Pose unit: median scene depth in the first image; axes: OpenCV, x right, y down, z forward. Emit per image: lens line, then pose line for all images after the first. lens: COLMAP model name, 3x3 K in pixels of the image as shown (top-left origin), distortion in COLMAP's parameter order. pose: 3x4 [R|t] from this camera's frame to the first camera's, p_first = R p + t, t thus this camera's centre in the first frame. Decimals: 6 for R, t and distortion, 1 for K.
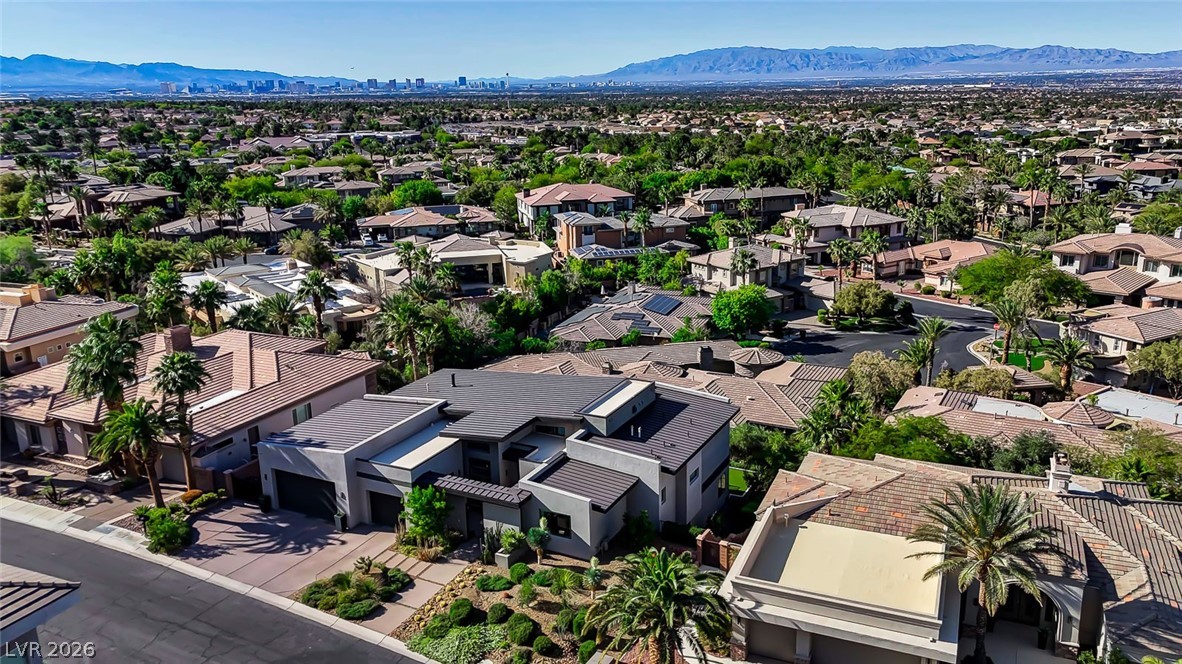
lens RADIAL K [[899.6, 0, 591.2], [0, 899.6, 350.1], [0, 0, 1]] dist [0.086343, -0.067613]
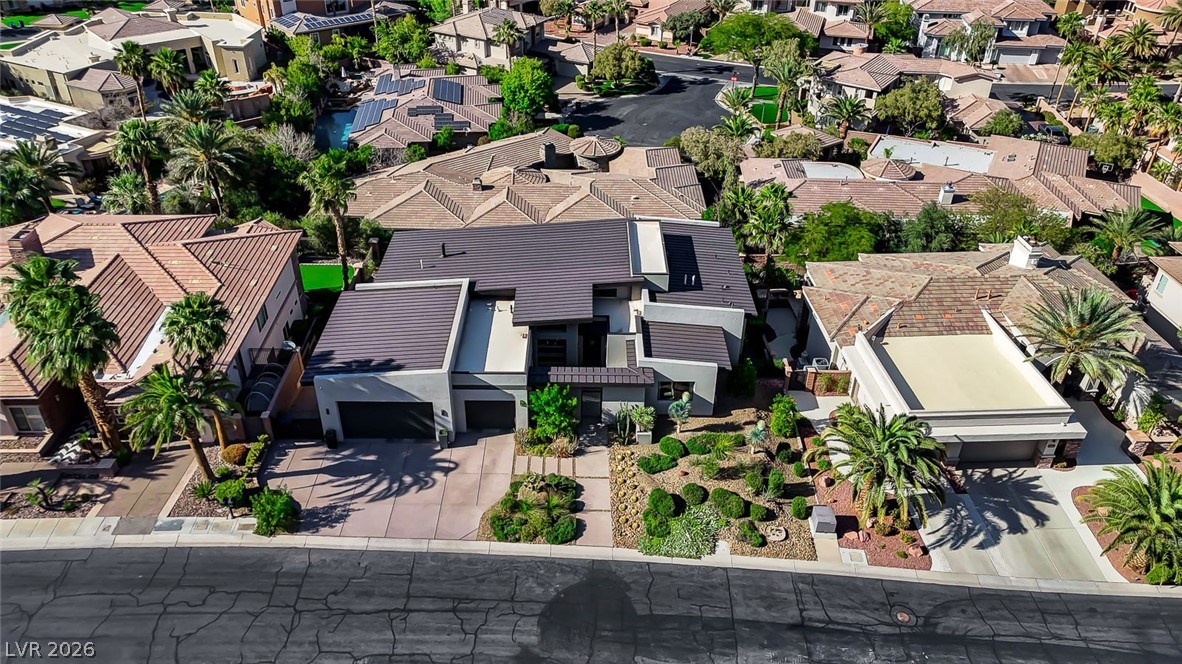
lens RADIAL K [[859.8, 0, 591.0], [0, 859.8, 332.0], [0, 0, 1]] dist [0.106500, -0.122382]
pose [[0.885151, -0.223354, 0.408192, -0.444138], [0.096696, 0.946405, 0.308169, -0.159776], [-0.455145, -0.233305, 0.859309, 0.184462]]
